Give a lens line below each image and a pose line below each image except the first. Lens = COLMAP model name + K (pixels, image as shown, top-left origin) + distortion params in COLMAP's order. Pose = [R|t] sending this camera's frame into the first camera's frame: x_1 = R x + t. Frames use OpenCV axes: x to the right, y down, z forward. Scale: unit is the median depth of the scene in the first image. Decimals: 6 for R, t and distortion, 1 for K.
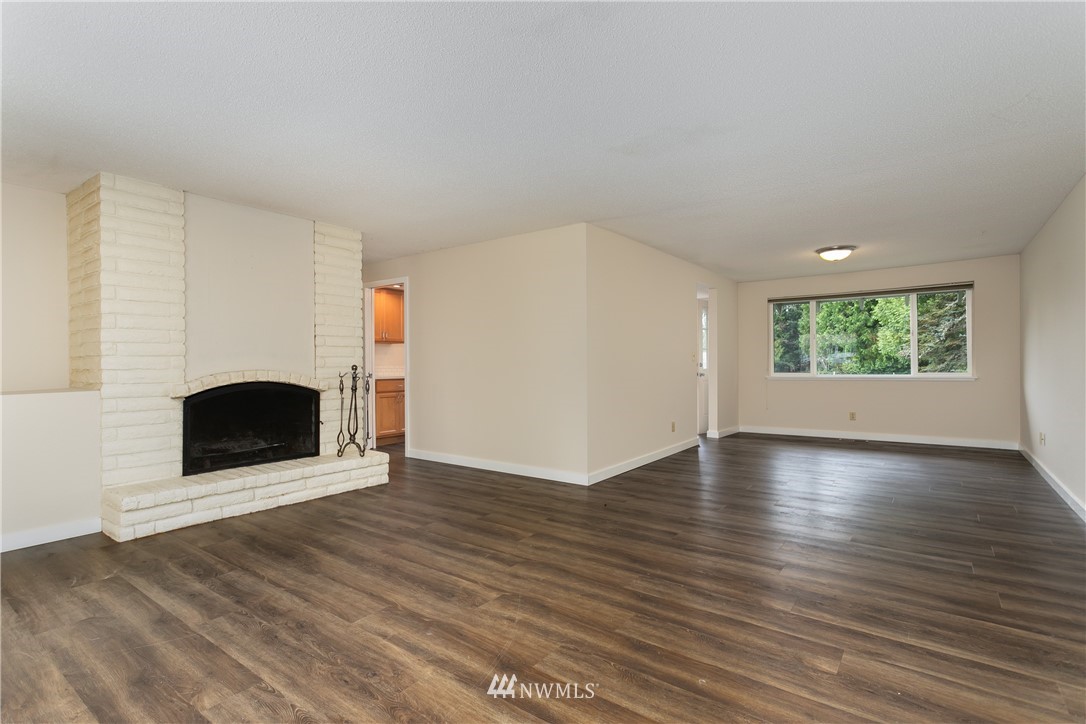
lens RADIAL K [[519.6, 0, 543.5], [0, 519.6, 366.9], [0, 0, 1]] dist [0.001831, 0.002672]
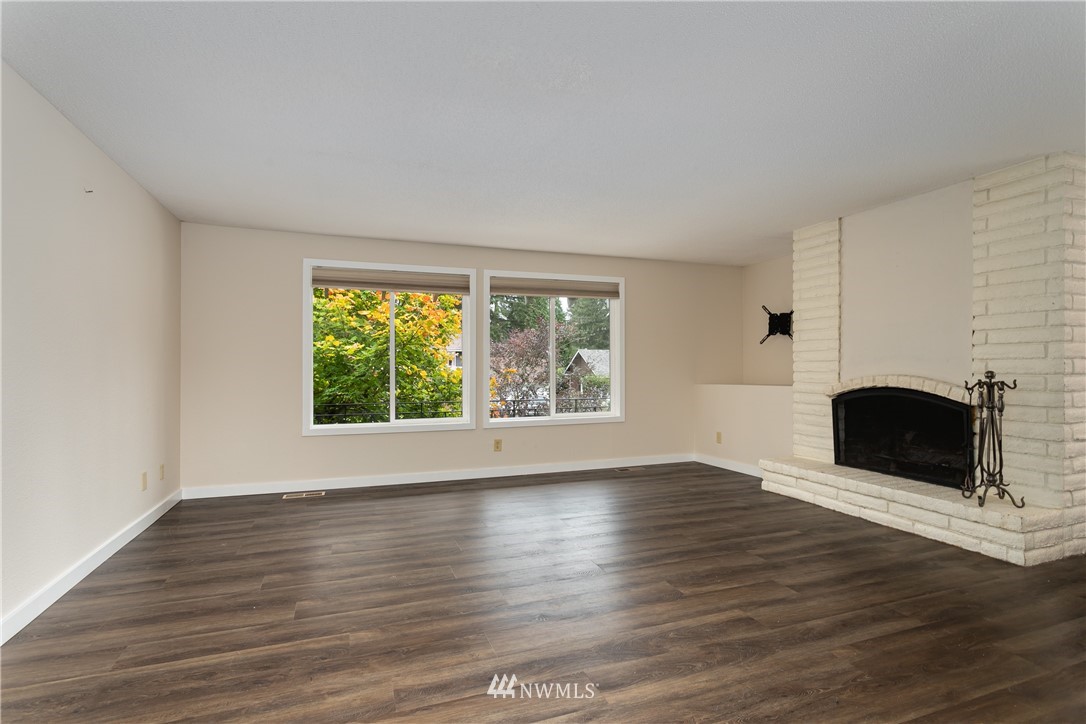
lens RADIAL K [[535.9, 0, 547.7], [0, 535.9, 366.4], [0, 0, 1]] dist [-0.004855, 0.002684]
pose [[-0.538586, 0.006224, -0.842548, 0.837279], [-0.001802, 0.999962, 0.008538, -0.022696], [0.842569, 0.006117, -0.538554, 1.391417]]
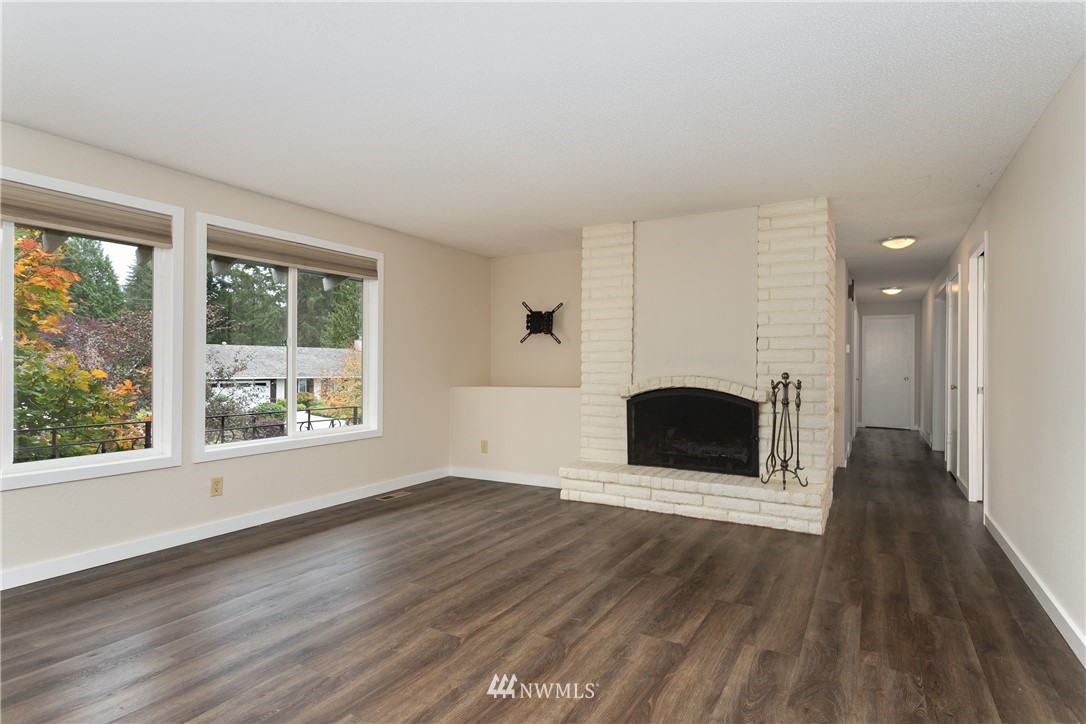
lens RADIAL K [[576.2, 0, 546.7], [0, 576.2, 364.6], [0, 0, 1]] dist [-0.001650, 0.004351]
pose [[0.117068, 0.003516, -0.993118, 0.731721], [-0.013640, 0.999905, 0.001932, -0.019806], [0.993030, 0.013320, 0.117105, 0.835389]]
